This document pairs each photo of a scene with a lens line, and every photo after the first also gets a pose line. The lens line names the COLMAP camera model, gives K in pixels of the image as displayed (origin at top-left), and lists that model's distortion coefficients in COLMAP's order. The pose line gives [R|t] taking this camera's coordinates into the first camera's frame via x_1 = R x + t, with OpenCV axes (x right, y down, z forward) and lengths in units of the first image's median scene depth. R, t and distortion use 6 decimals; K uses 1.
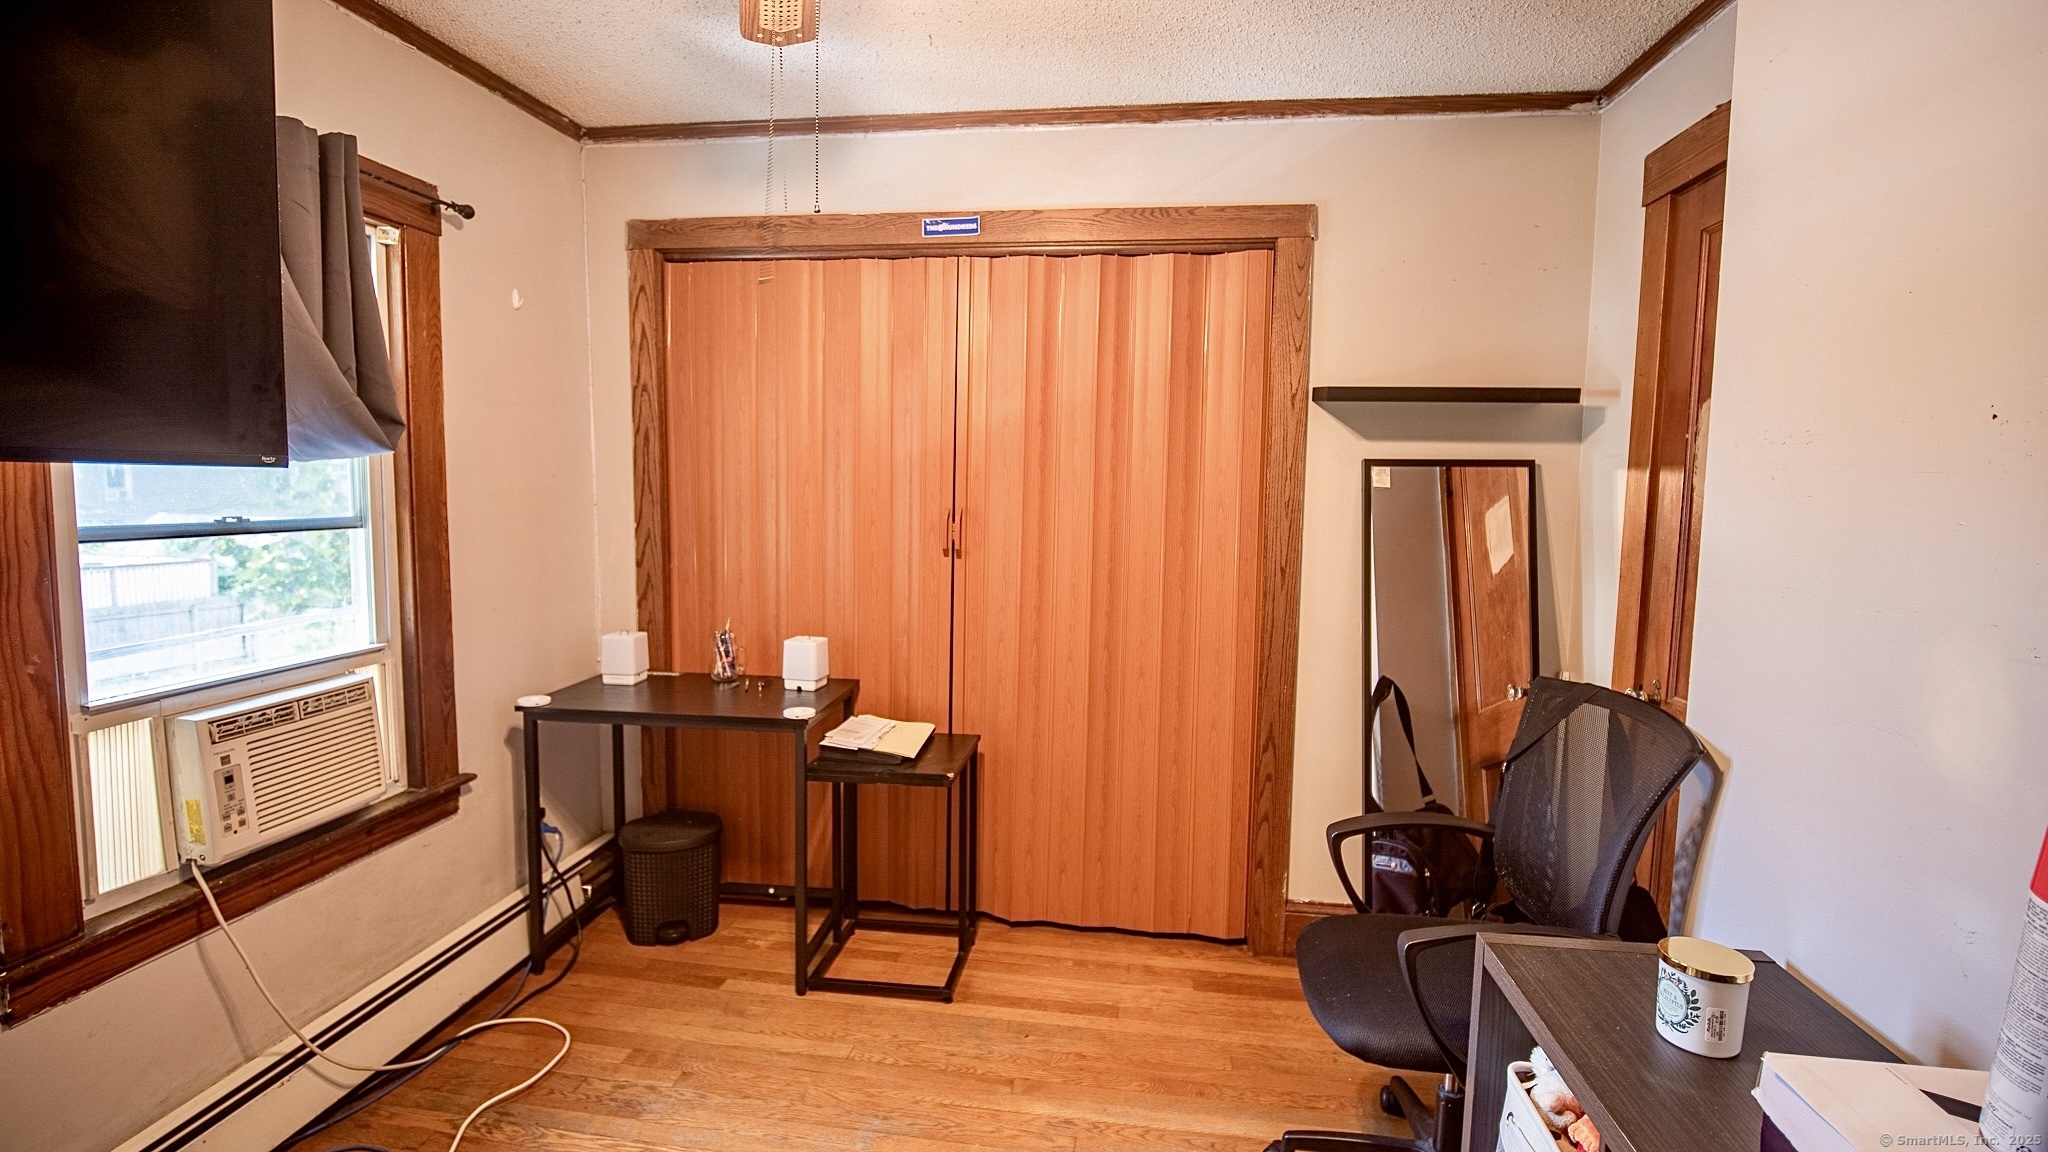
lens RADIAL K [[934.6, 0, 1023.7], [0, 934.6, 567.9], [0, 0, 1]] dist [-0.008104, -0.007316]
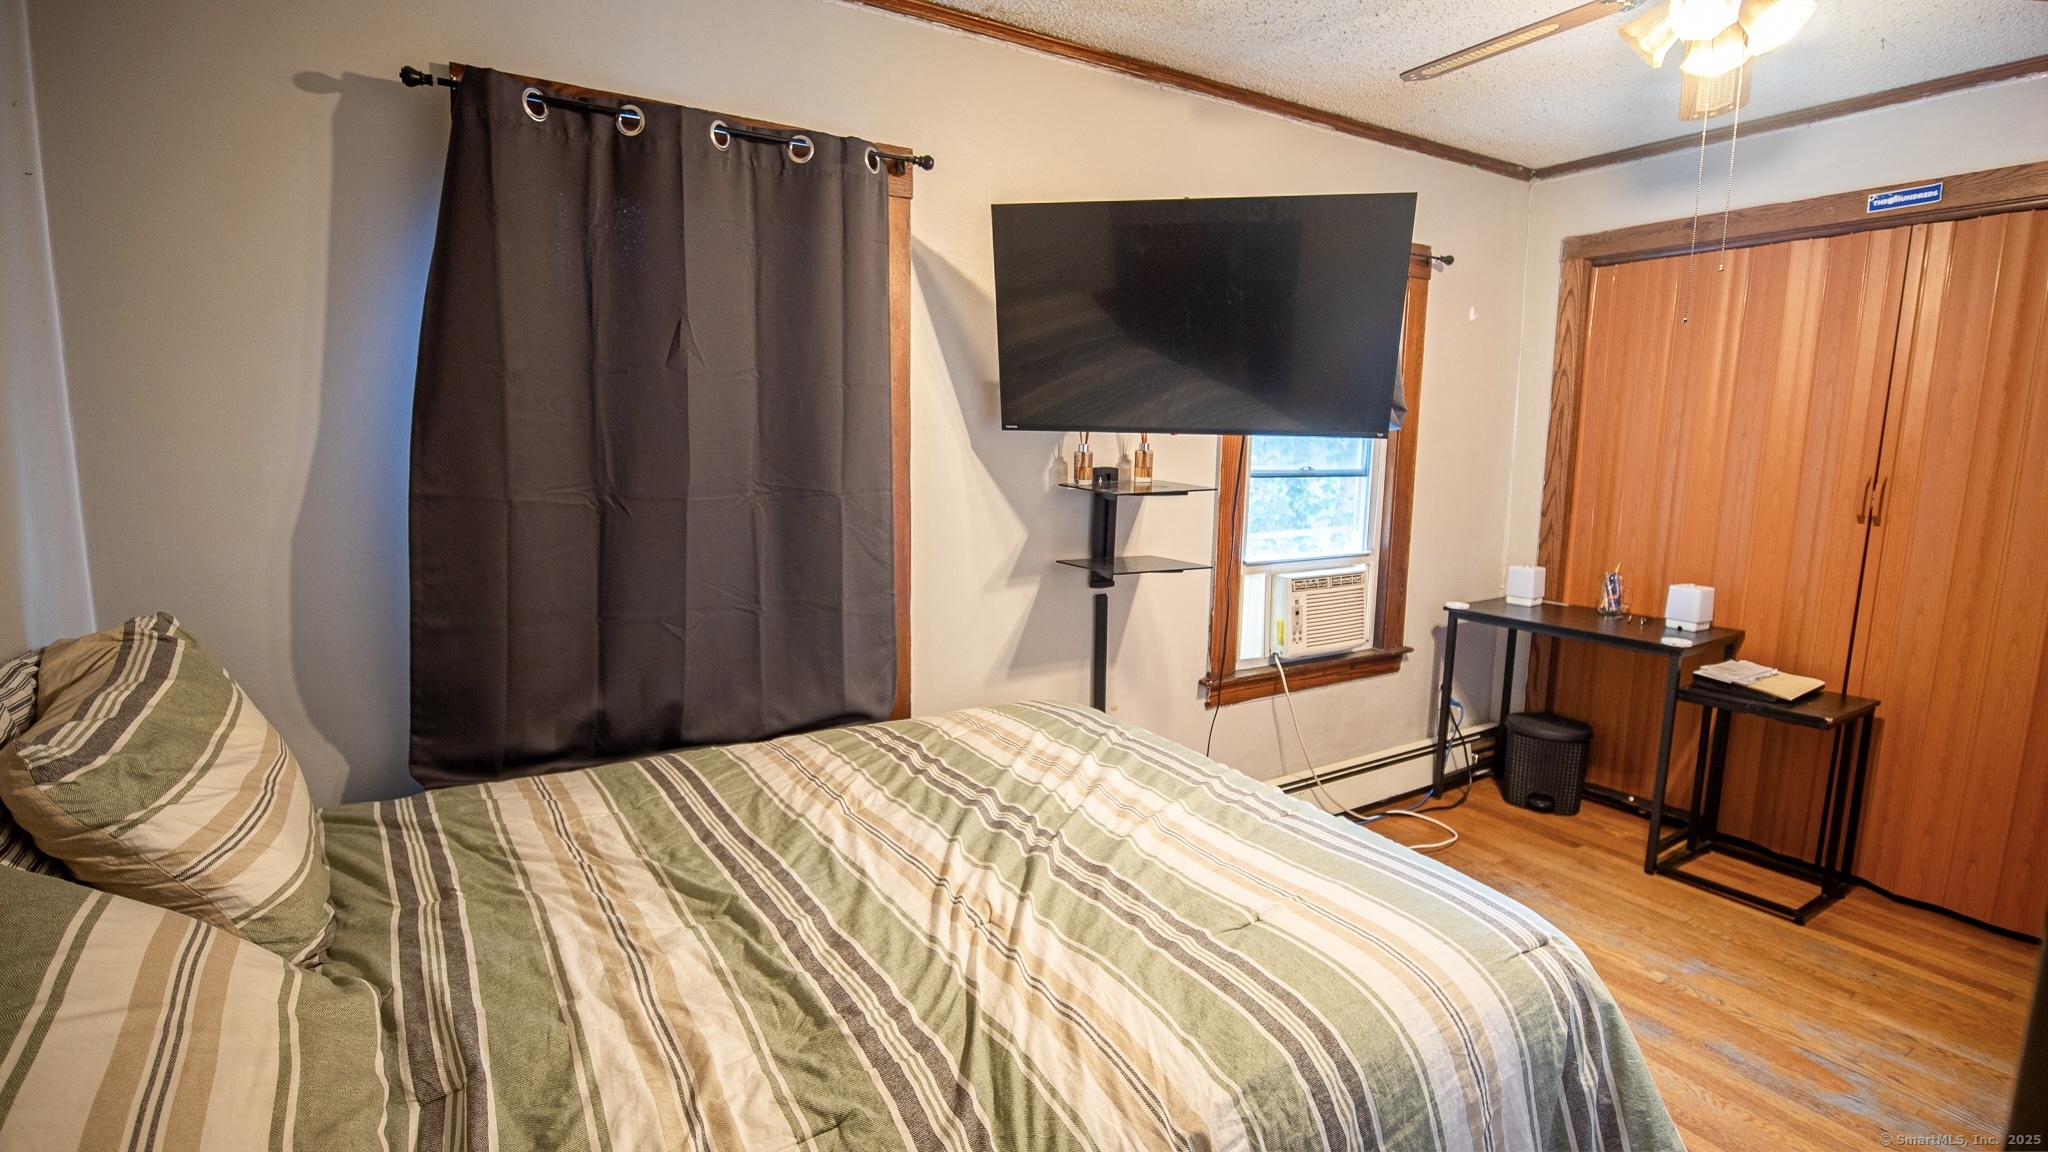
lens RADIAL K [[934.6, 0, 1023.7], [0, 934.6, 567.9], [0, 0, 1]] dist [-0.008104, -0.007316]
pose [[0.640784, 0.099643, -0.761227, 0.107664], [-0.074666, 0.994929, 0.067382, 0.037849], [0.764081, 0.013660, 0.644975, -0.365420]]
